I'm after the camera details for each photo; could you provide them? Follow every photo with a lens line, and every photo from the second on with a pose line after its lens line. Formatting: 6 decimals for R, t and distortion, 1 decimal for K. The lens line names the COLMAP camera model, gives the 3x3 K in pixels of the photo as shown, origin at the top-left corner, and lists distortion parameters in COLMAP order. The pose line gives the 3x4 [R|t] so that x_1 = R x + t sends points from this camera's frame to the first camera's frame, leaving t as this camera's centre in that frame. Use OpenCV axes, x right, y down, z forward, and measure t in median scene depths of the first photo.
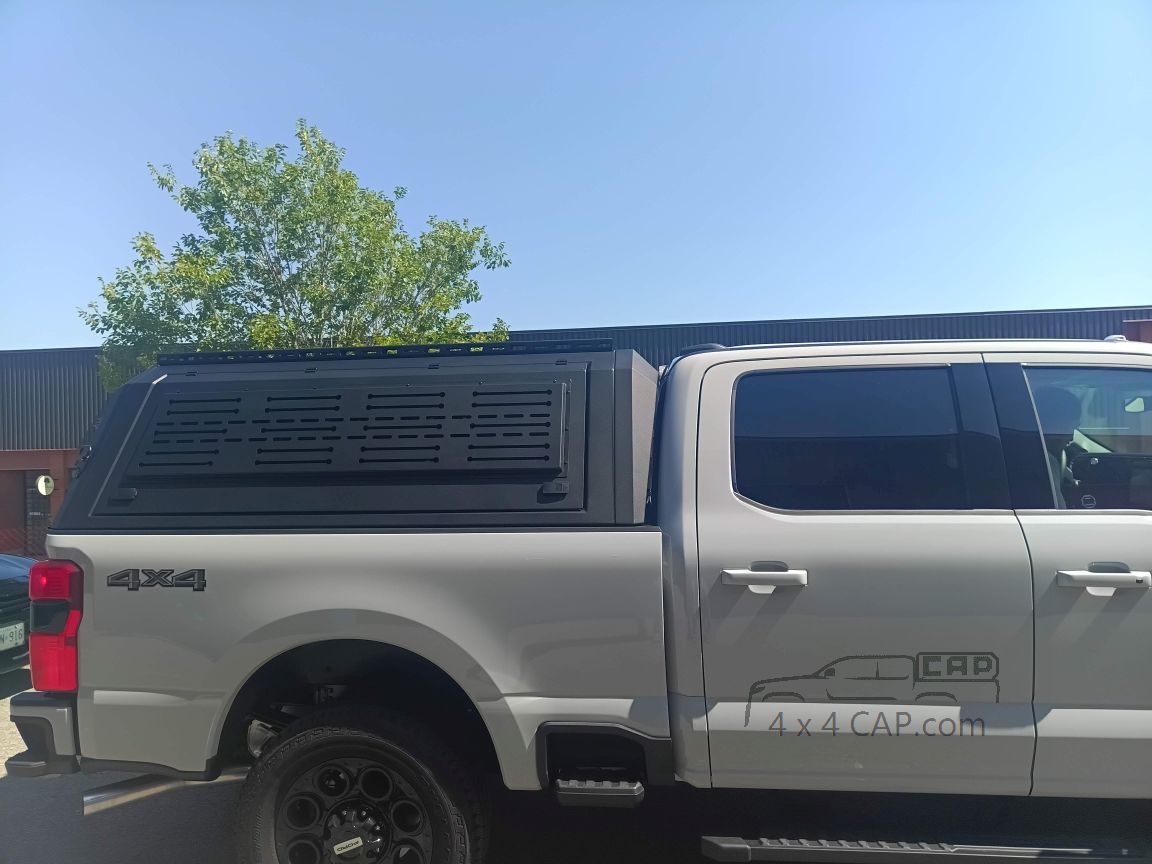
lens RADIAL K [[768.7, 0, 575.2], [0, 768.7, 507.8], [0, 0, 1]] dist [0.008426, 0.001735]
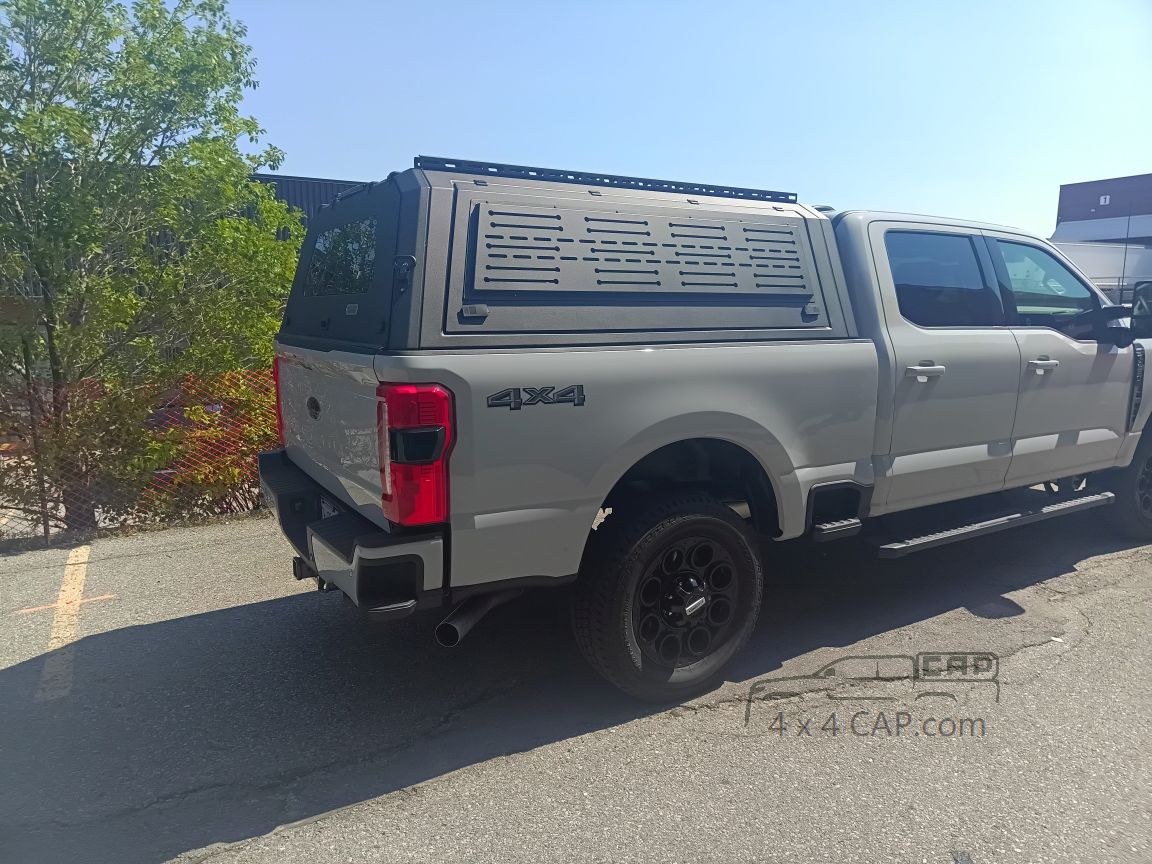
lens RADIAL K [[793.4, 0, 576.0], [0, 793.4, 432.0], [0, 0, 1]] dist [0.029875, -0.002613]
pose [[0.793772, -0.079441, 0.603005, -1.140675], [0.004605, 0.992190, 0.124653, 0.009326], [-0.608198, -0.096169, 0.787939, 0.151705]]
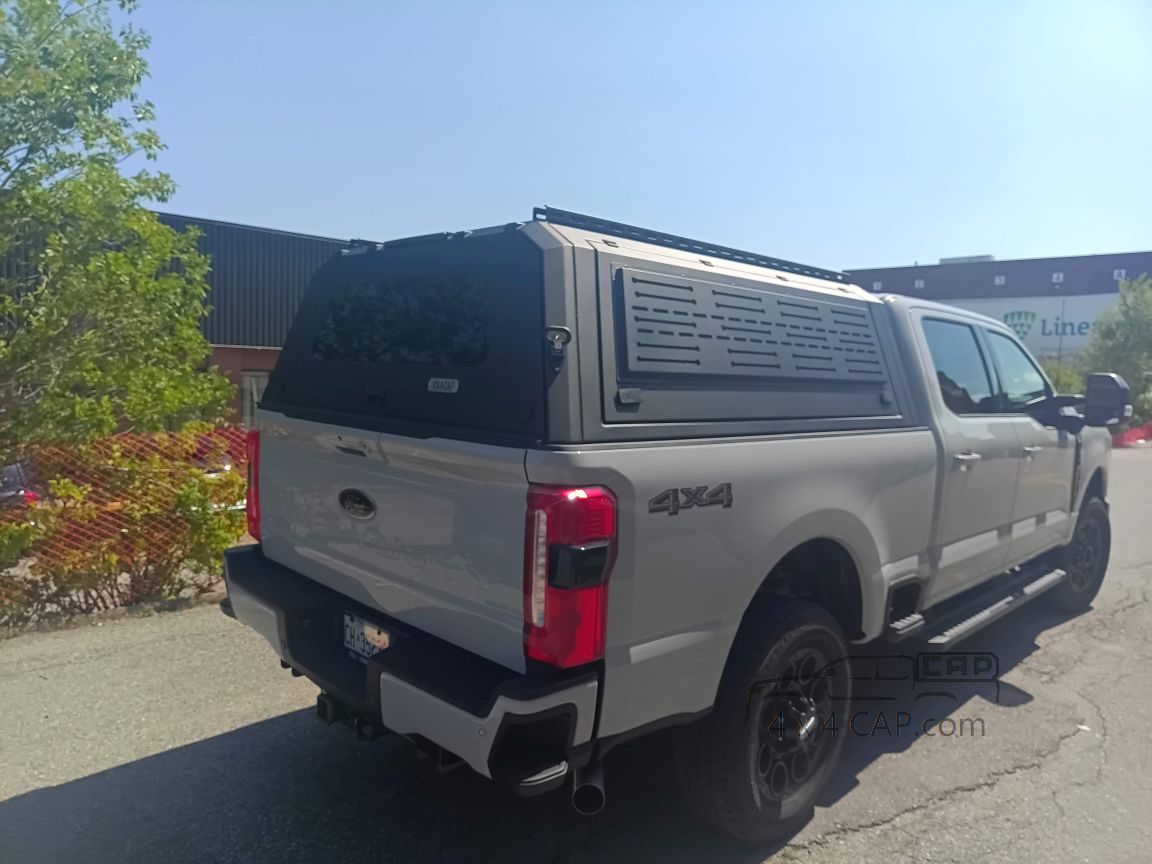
lens RADIAL K [[793.4, 0, 576.0], [0, 793.4, 432.0], [0, 0, 1]] dist [0.029875, -0.002613]
pose [[0.627474, -0.024788, 0.778243, -1.312665], [-0.030658, 0.997932, 0.056503, -0.026153], [-0.778034, -0.059313, 0.625416, 0.563124]]
